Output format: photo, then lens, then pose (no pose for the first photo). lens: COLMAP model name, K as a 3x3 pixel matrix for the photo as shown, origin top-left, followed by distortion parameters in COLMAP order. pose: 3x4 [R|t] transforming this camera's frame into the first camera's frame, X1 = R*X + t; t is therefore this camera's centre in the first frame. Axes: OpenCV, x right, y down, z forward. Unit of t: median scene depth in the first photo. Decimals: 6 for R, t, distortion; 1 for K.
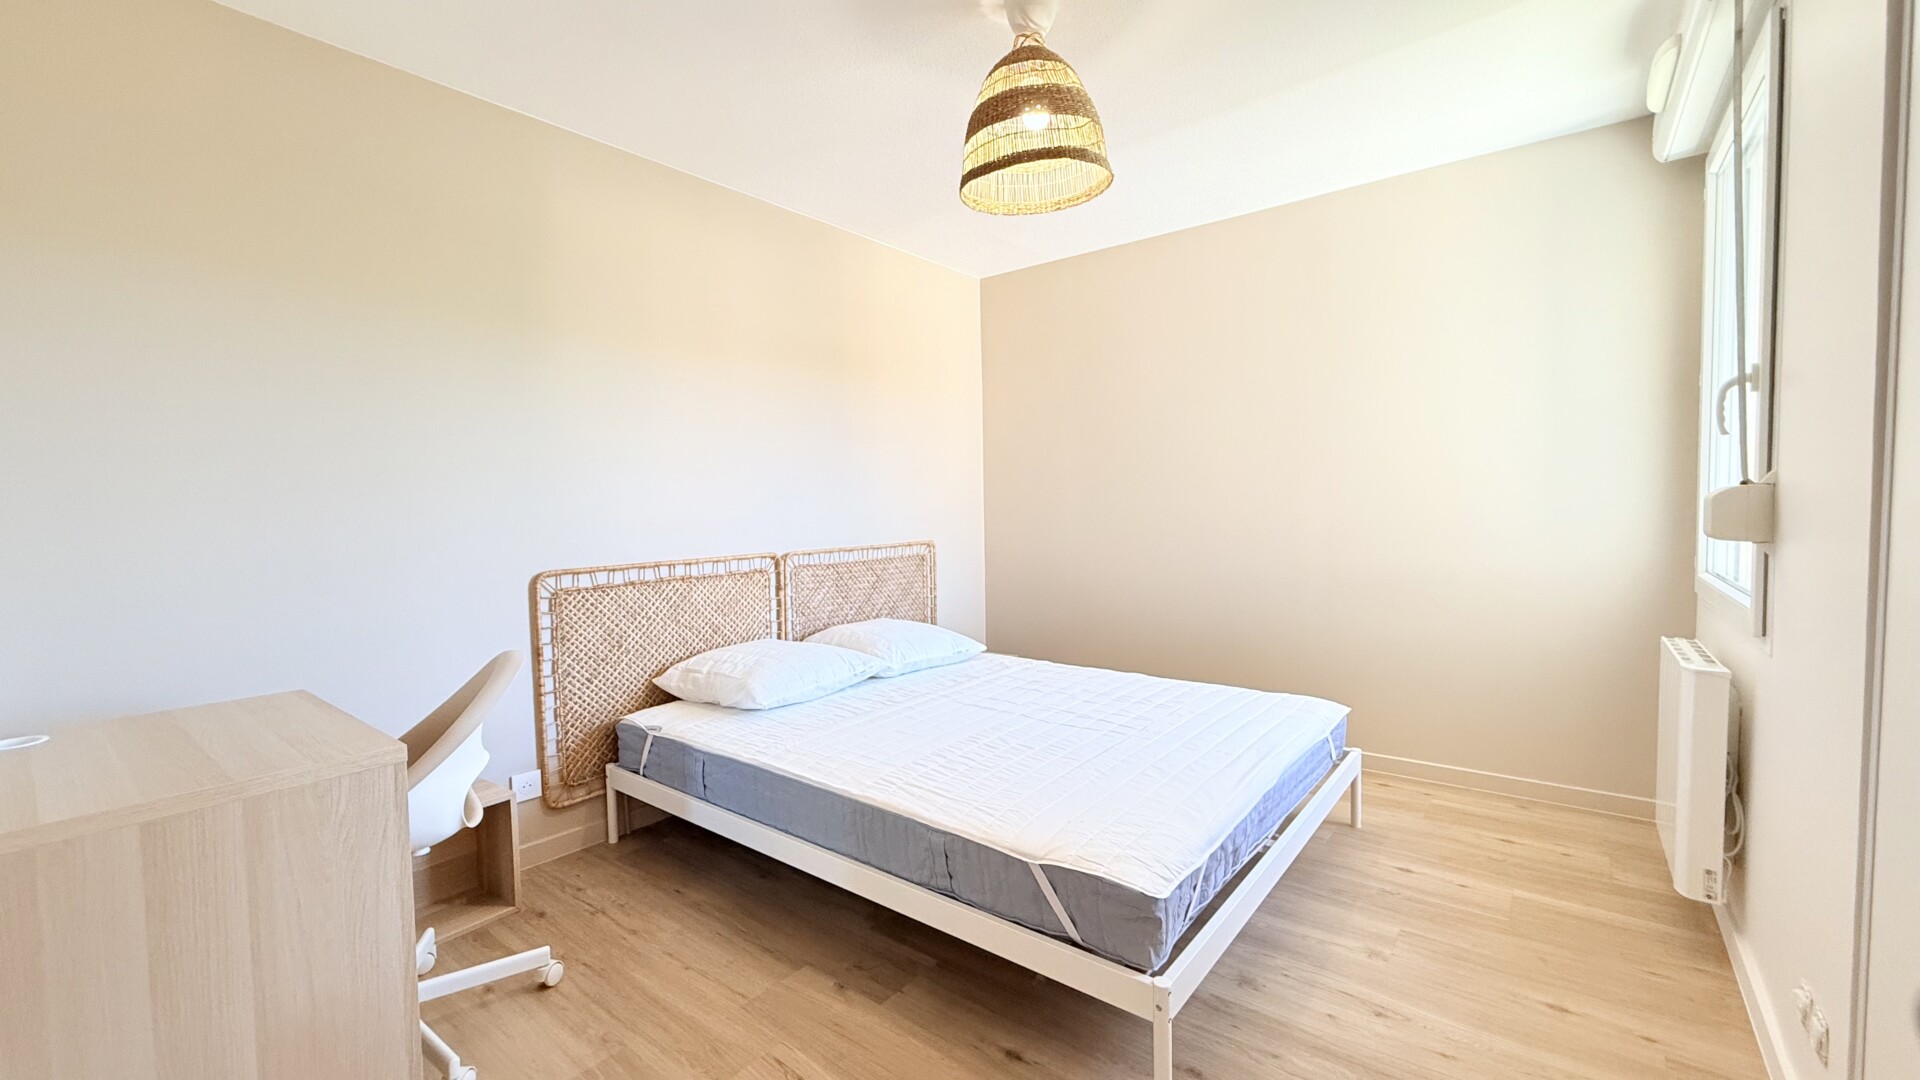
lens RADIAL K [[764.2, 0, 961.0], [0, 764.2, 537.2], [0, 0, 1]] dist [-0.002567, -0.000124]
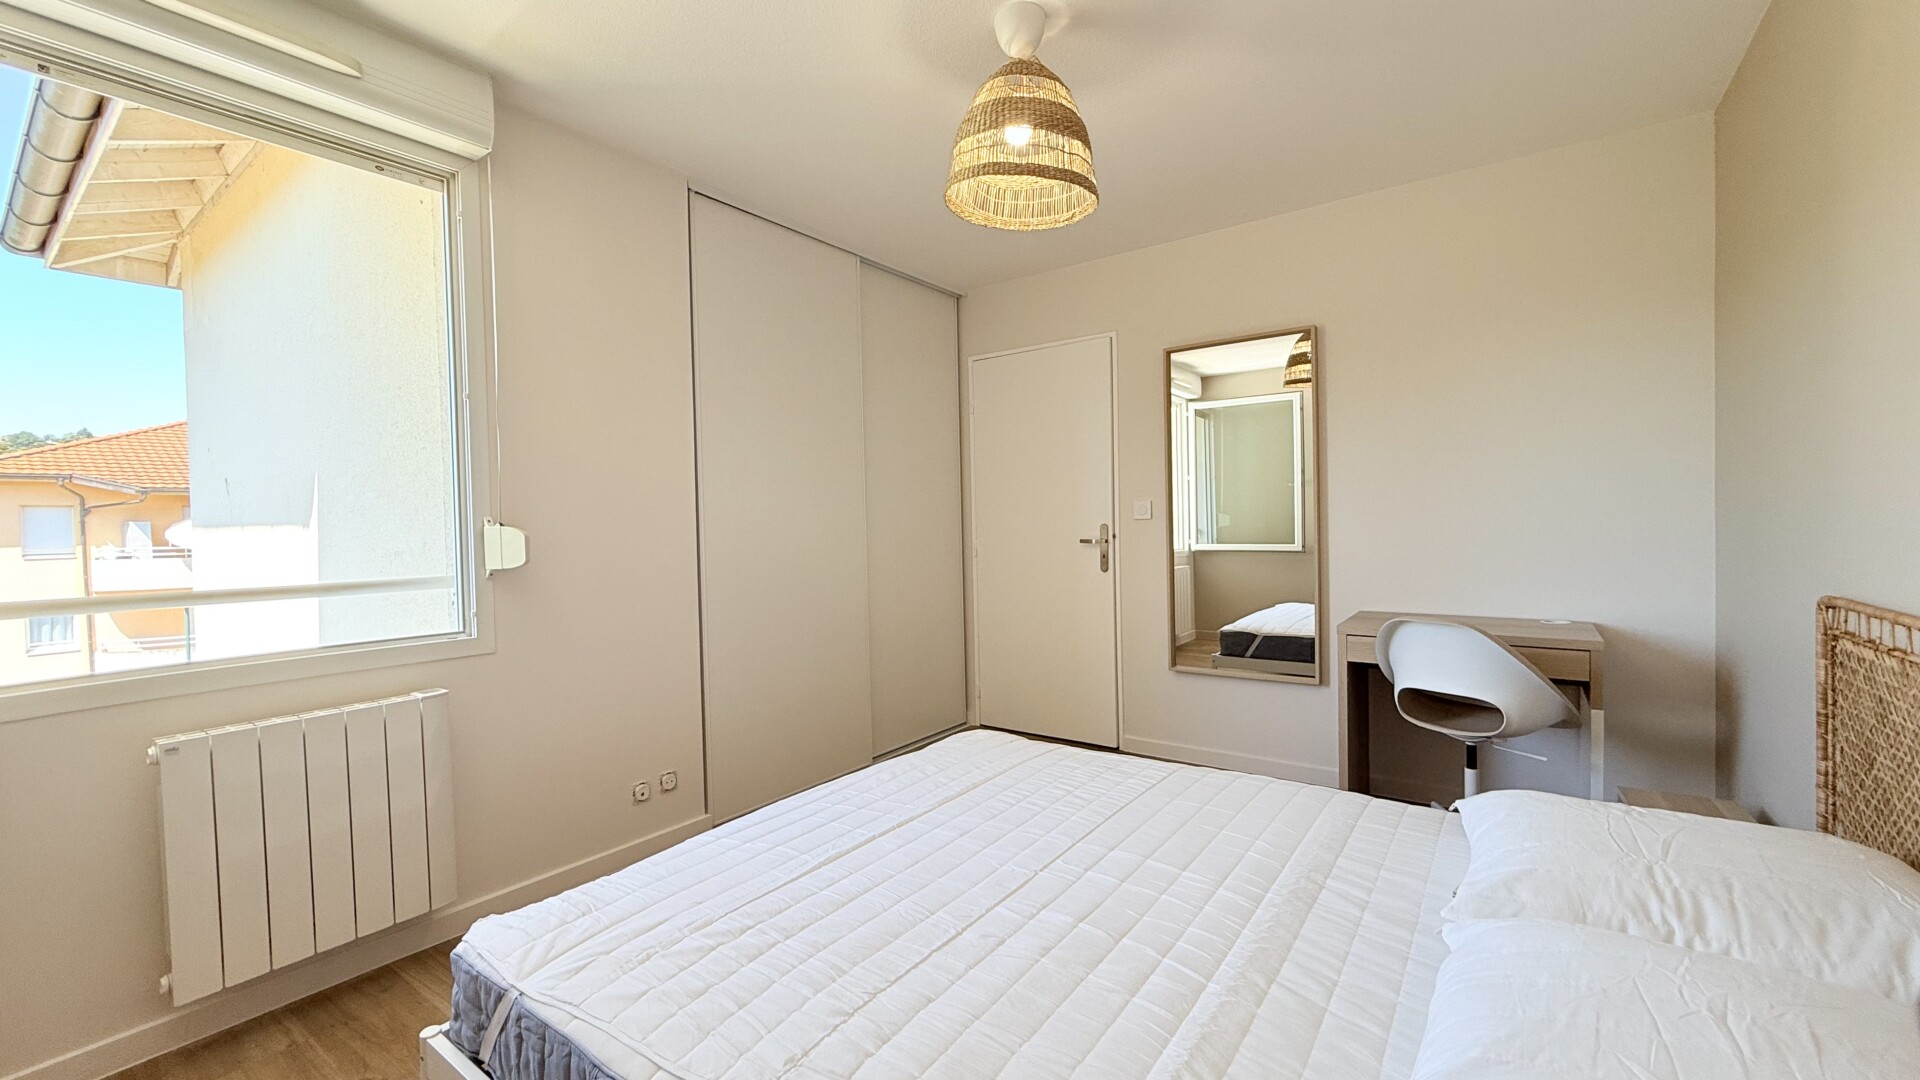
lens RADIAL K [[764.2, 0, 961.0], [0, 764.2, 537.2], [0, 0, 1]] dist [-0.002567, -0.000124]
pose [[-0.997352, 0.050799, -0.052038, 0.180551], [0.047114, 0.996451, 0.069748, -0.073613], [0.055397, 0.067112, -0.996206, 1.360284]]
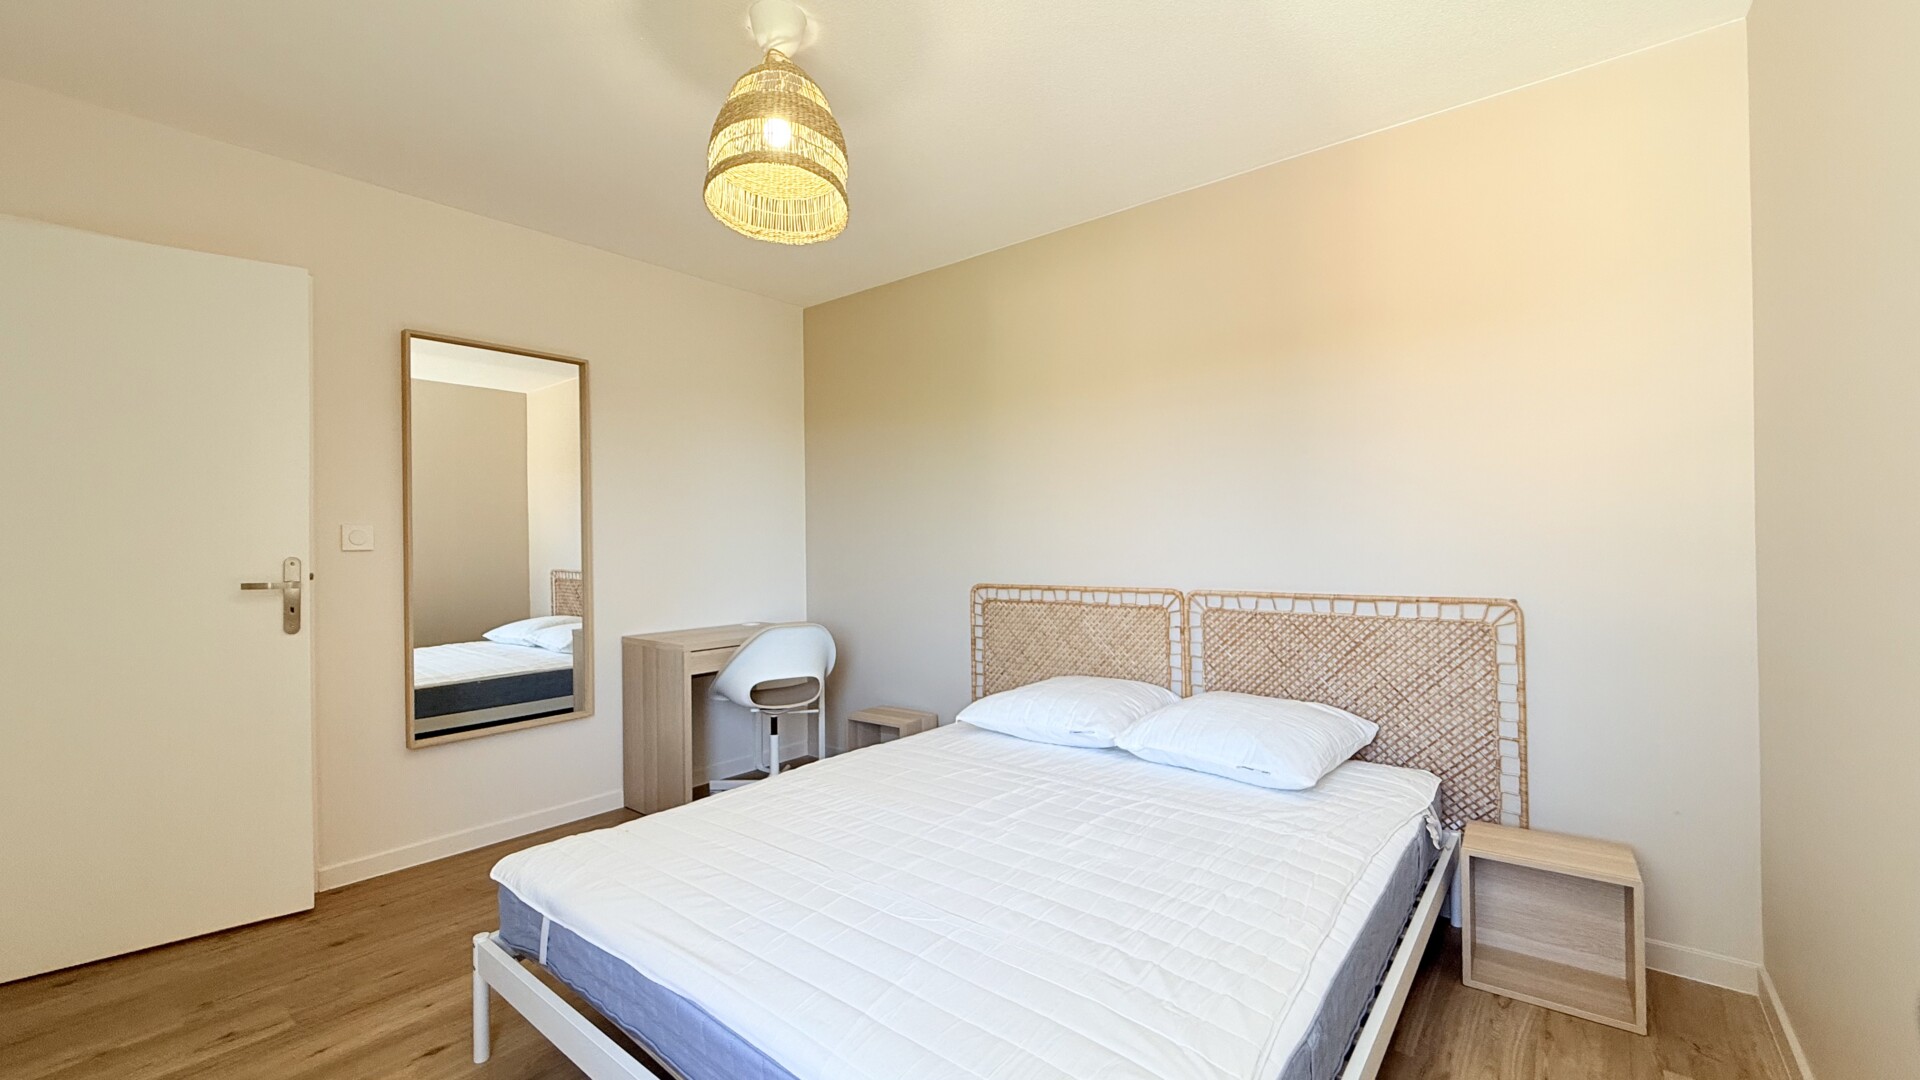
lens RADIAL K [[764.2, 0, 961.0], [0, 764.2, 537.2], [0, 0, 1]] dist [-0.002567, -0.000124]
pose [[-0.004412, 0.017602, -0.999835, 0.701800], [-0.027114, 0.999475, 0.017716, -0.053261], [0.999623, 0.027188, -0.003932, 0.838370]]
